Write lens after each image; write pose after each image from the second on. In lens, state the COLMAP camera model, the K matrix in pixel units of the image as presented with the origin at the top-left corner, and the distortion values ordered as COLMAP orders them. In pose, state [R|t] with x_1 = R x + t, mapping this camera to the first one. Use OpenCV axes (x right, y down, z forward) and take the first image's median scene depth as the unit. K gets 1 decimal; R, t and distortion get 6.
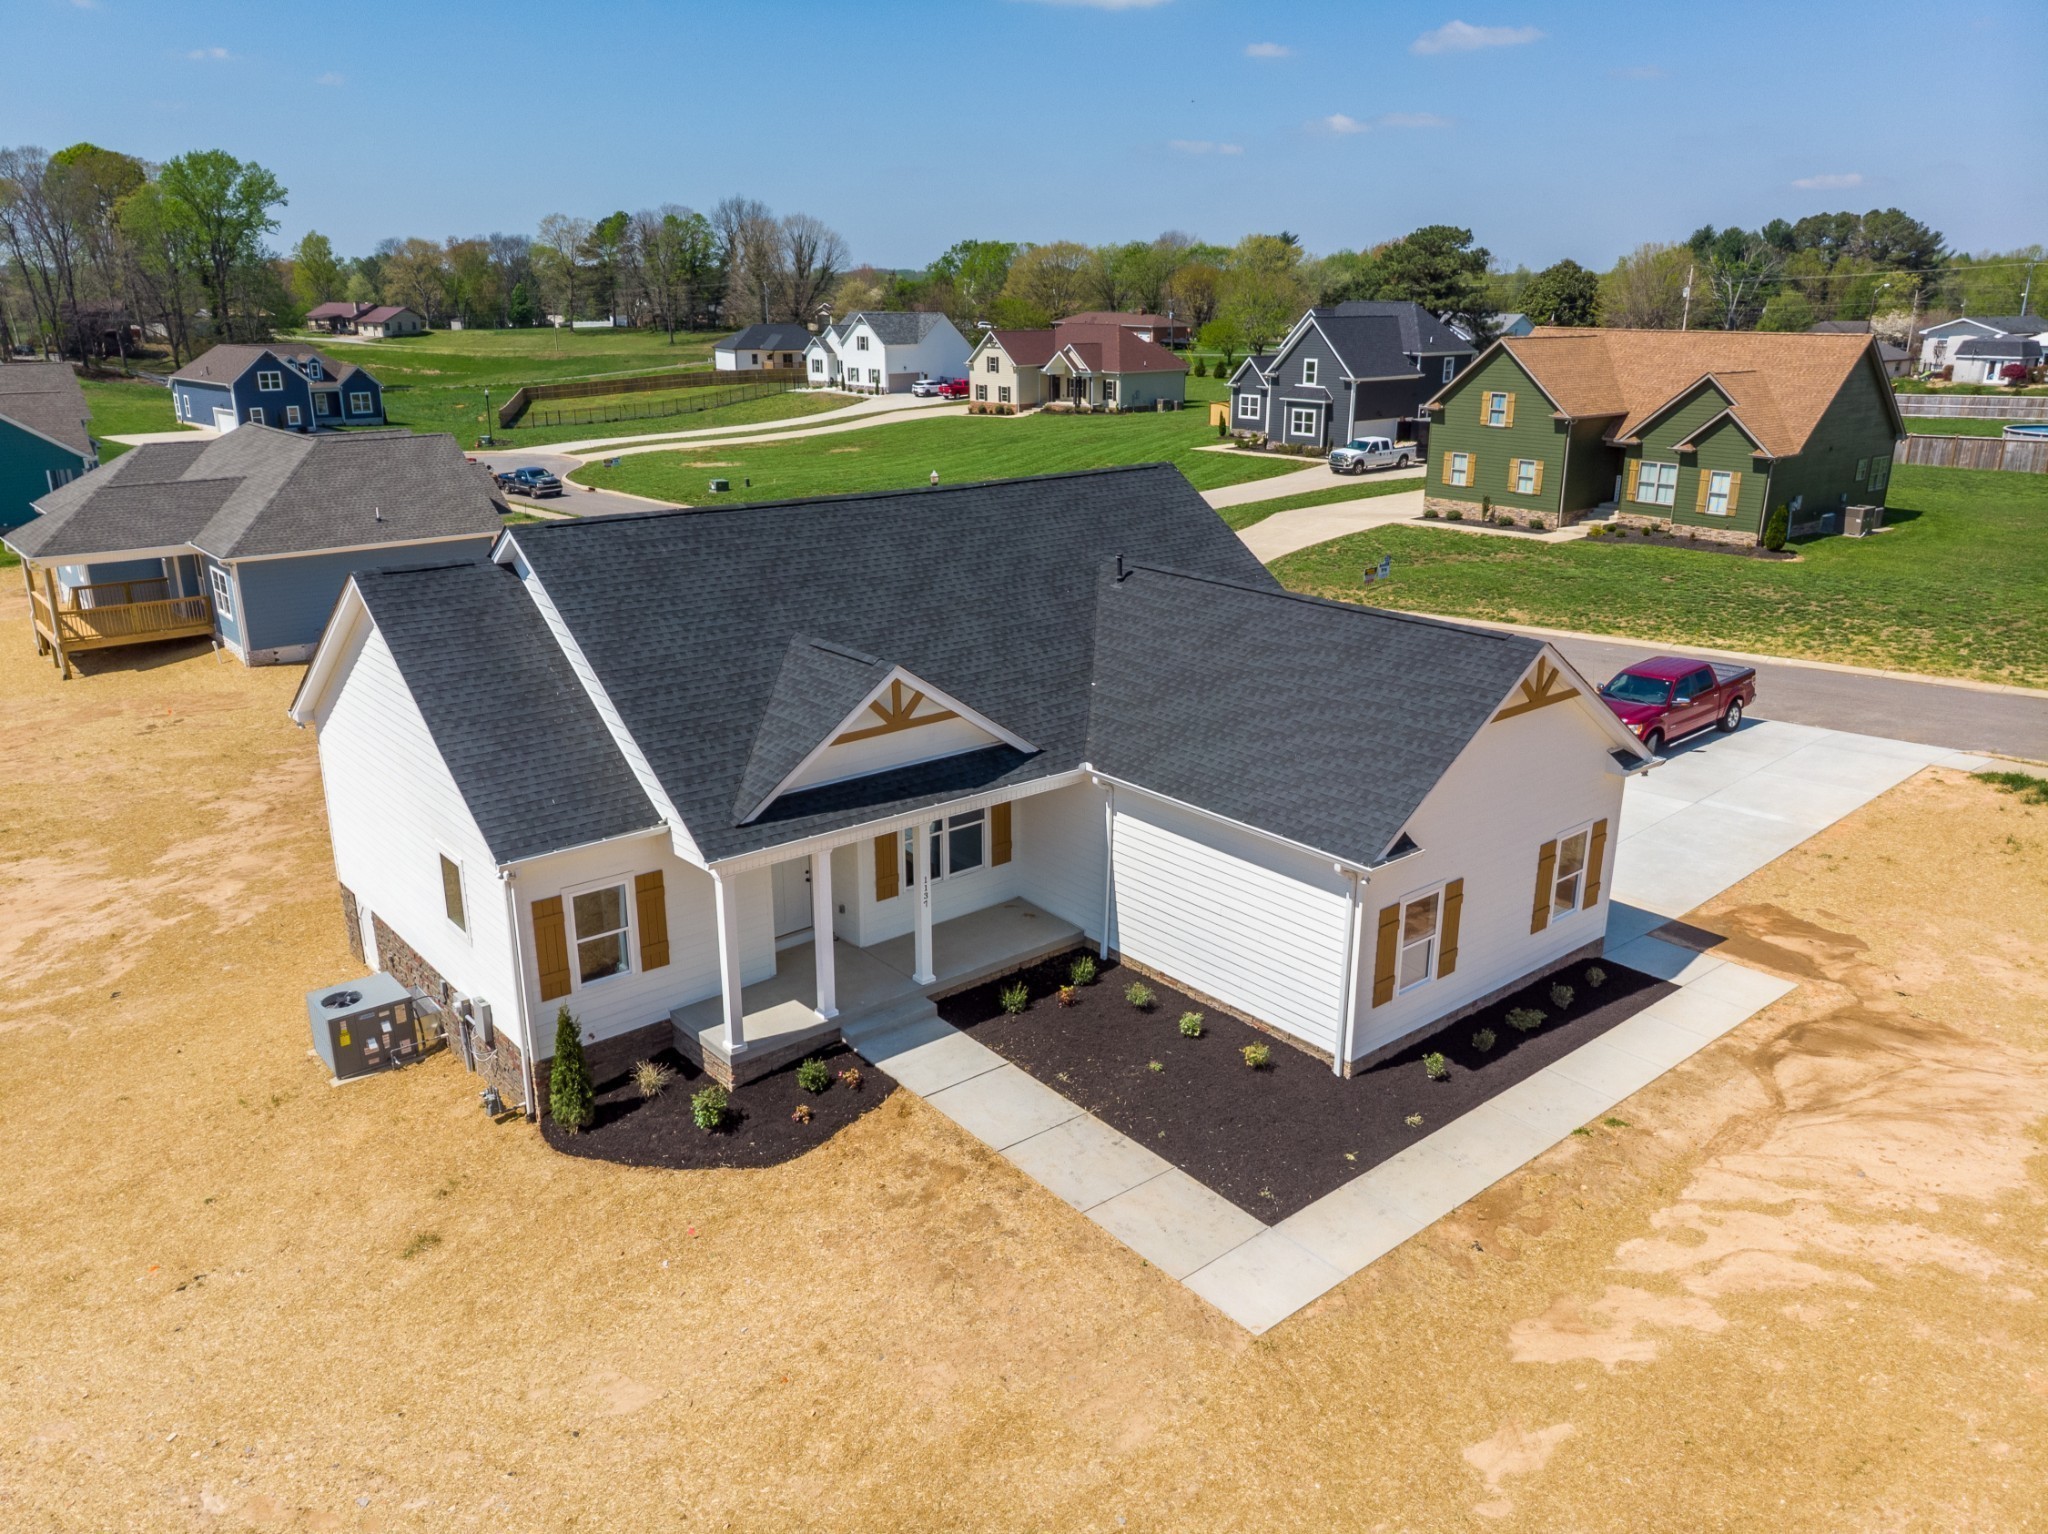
lens RADIAL K [[1518.5, 0, 1020.4], [0, 1518.5, 800.3], [0, 0, 1]] dist [0.020942, 0.000396]
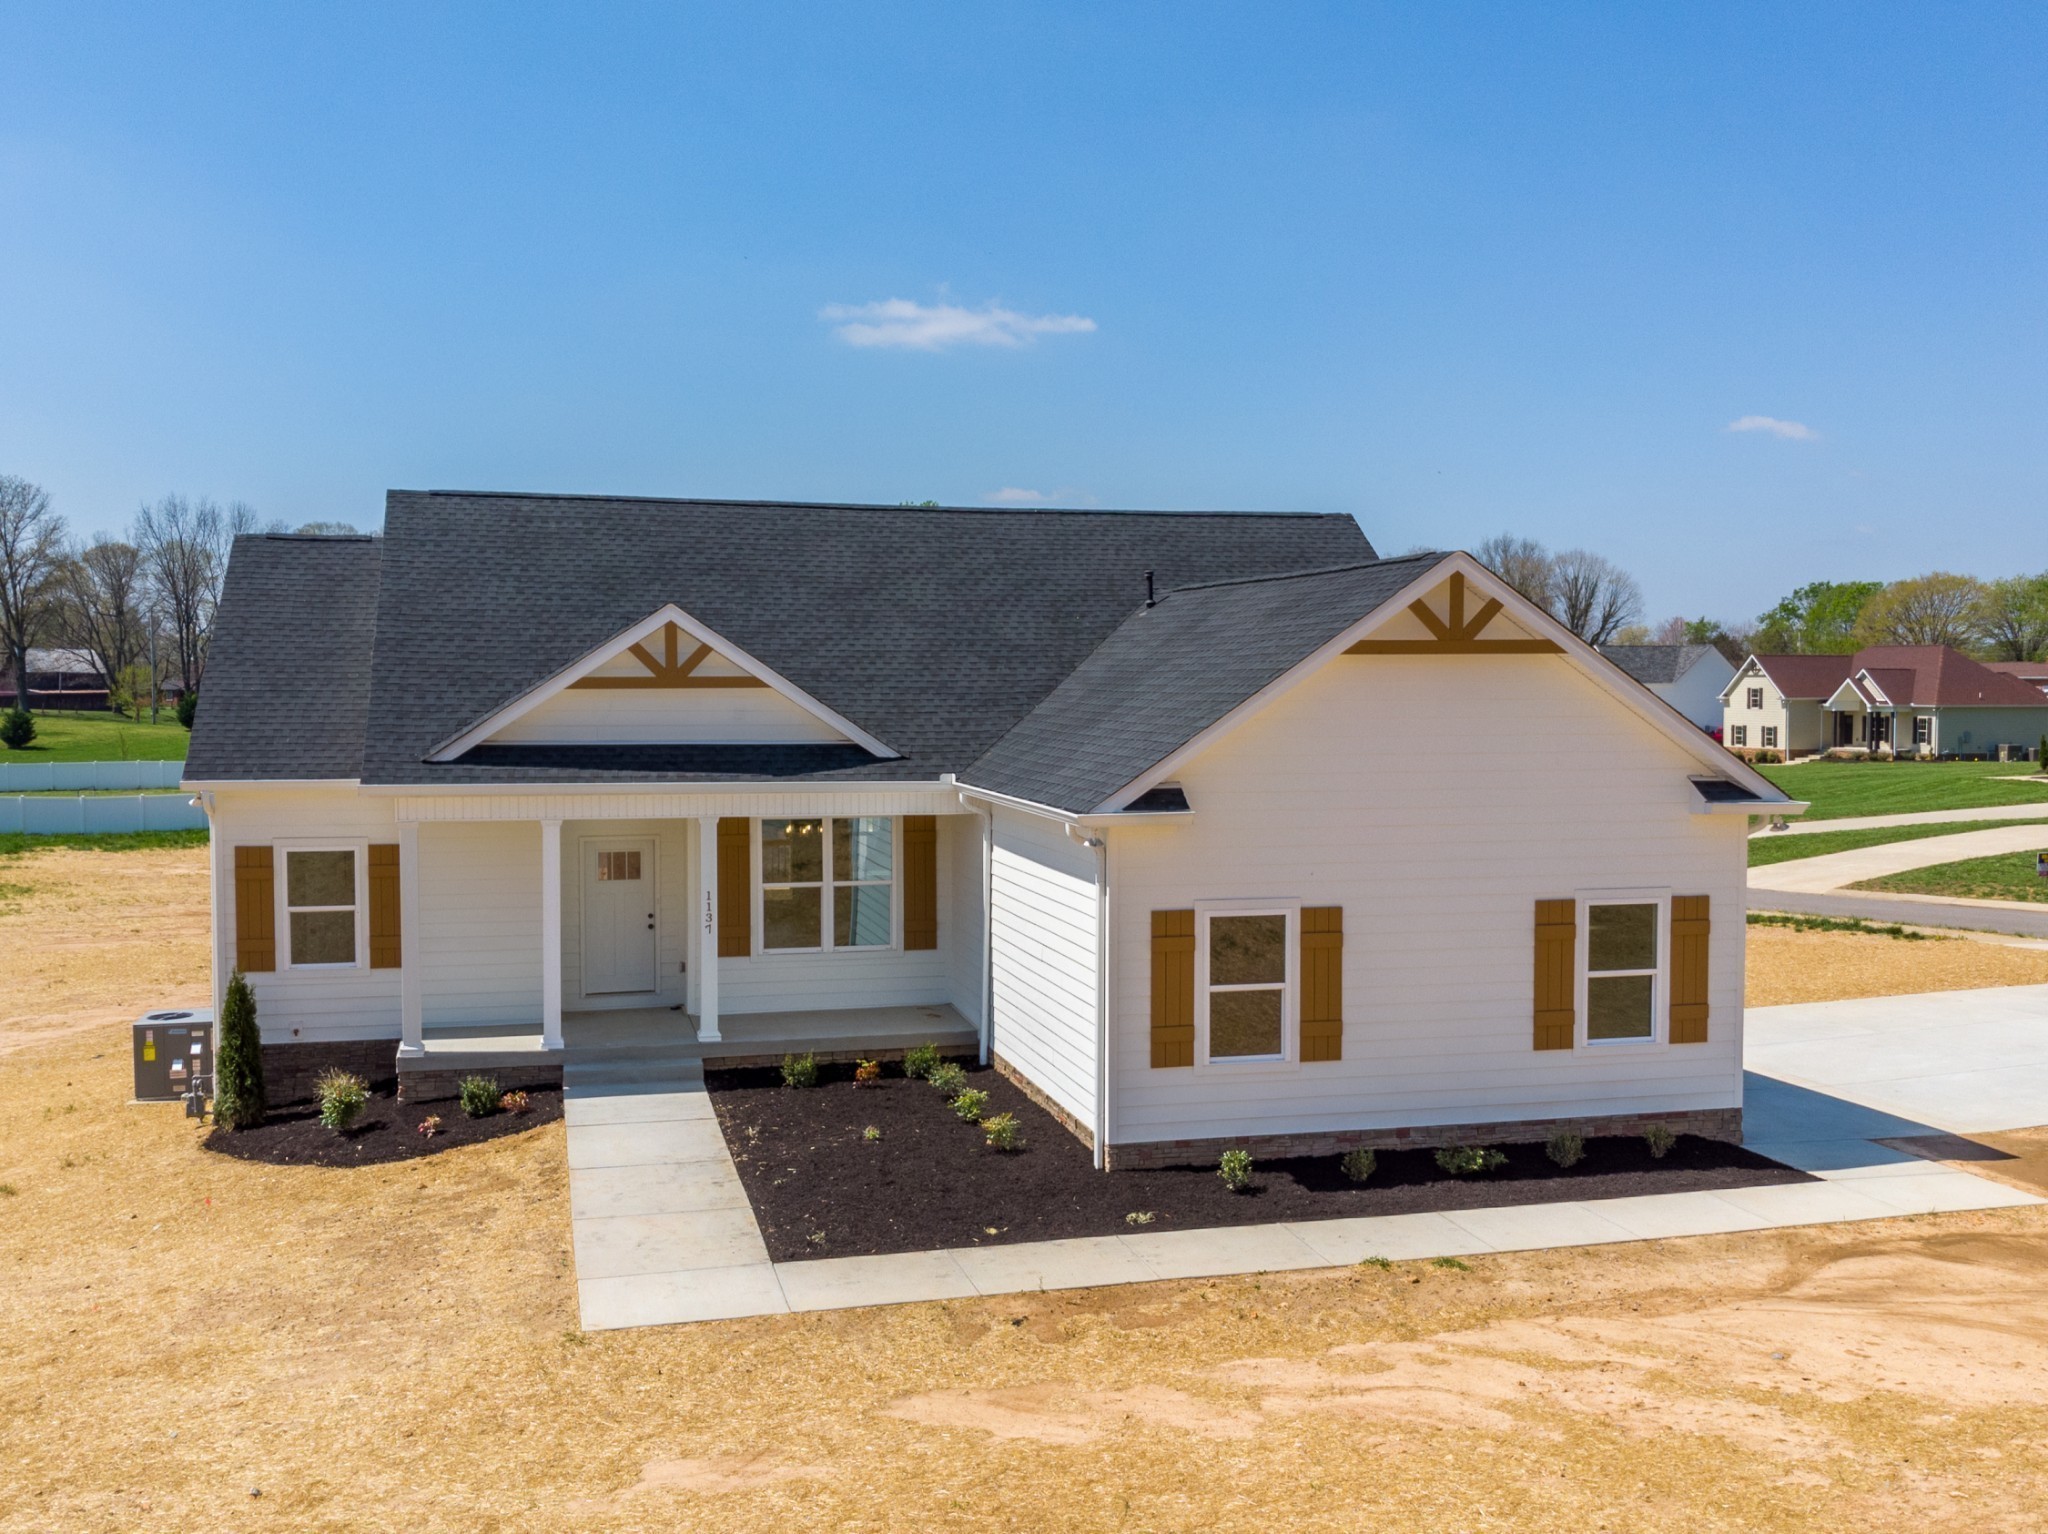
lens RADIAL K [[2009.2, 0, 1047.1], [0, 2009.2, 792.7], [0, 0, 1]] dist [0.012339, -0.012777]
pose [[0.898575, 0.022065, -0.438264, 0.516796], [-0.142679, 0.959160, -0.244245, 0.218100], [0.414976, 0.282004, 0.865025, 0.165365]]
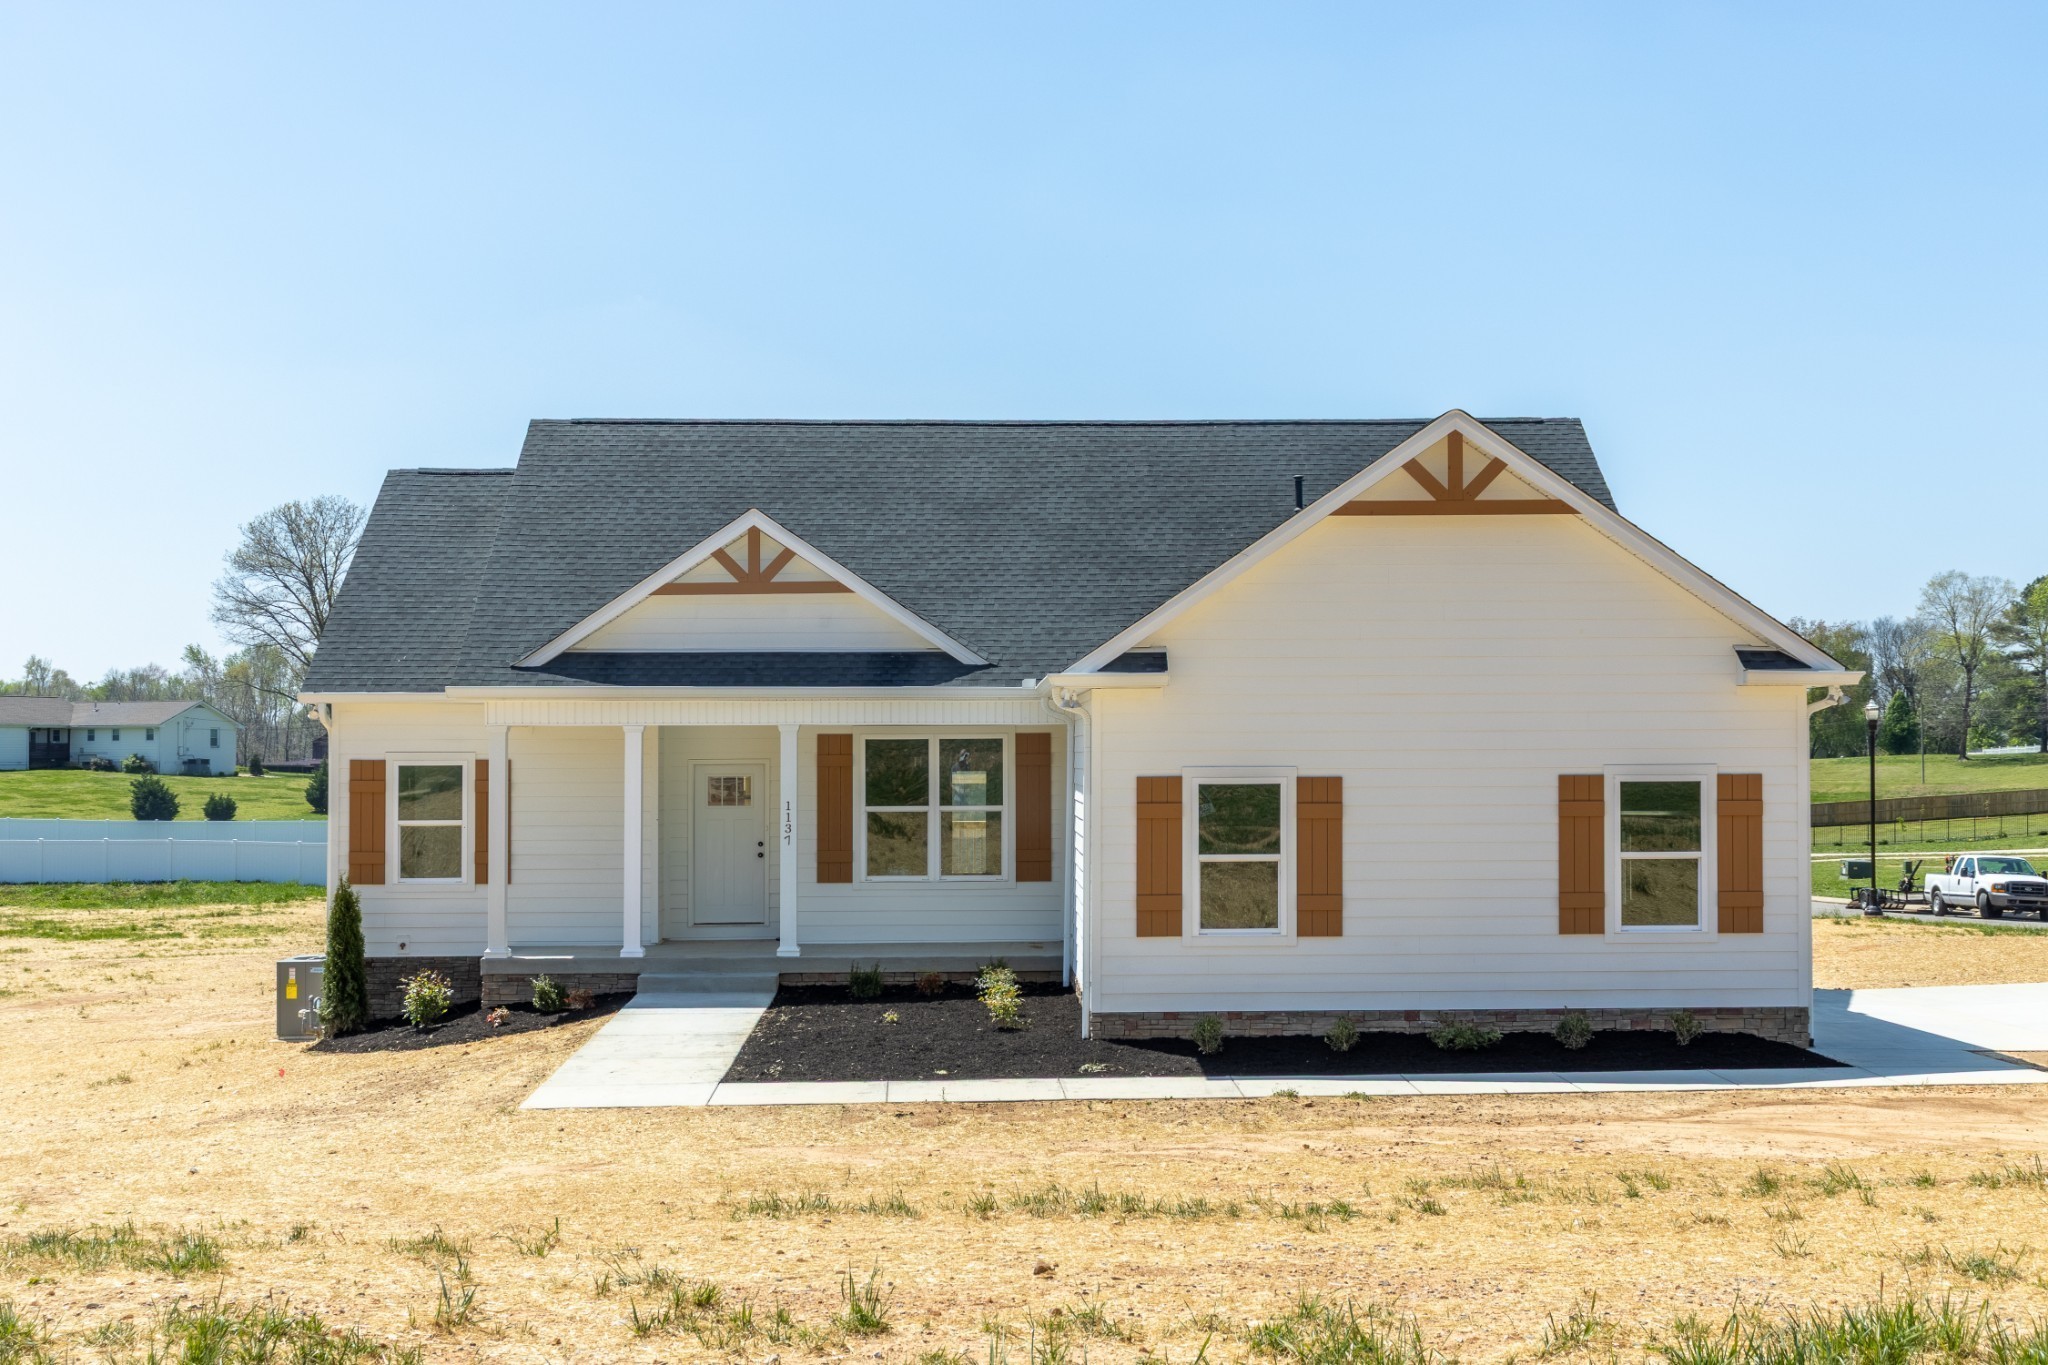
lens RADIAL K [[2747.9, 0, 1024.0], [0, 2747.9, 682.5], [0, 0, 1]] dist [-0.026411, 0.026386]
pose [[0.769800, -0.024704, -0.637806, 0.858742], [-0.204830, 0.936840, -0.283506, 0.342202], [0.604526, 0.348884, 0.716120, 0.072673]]
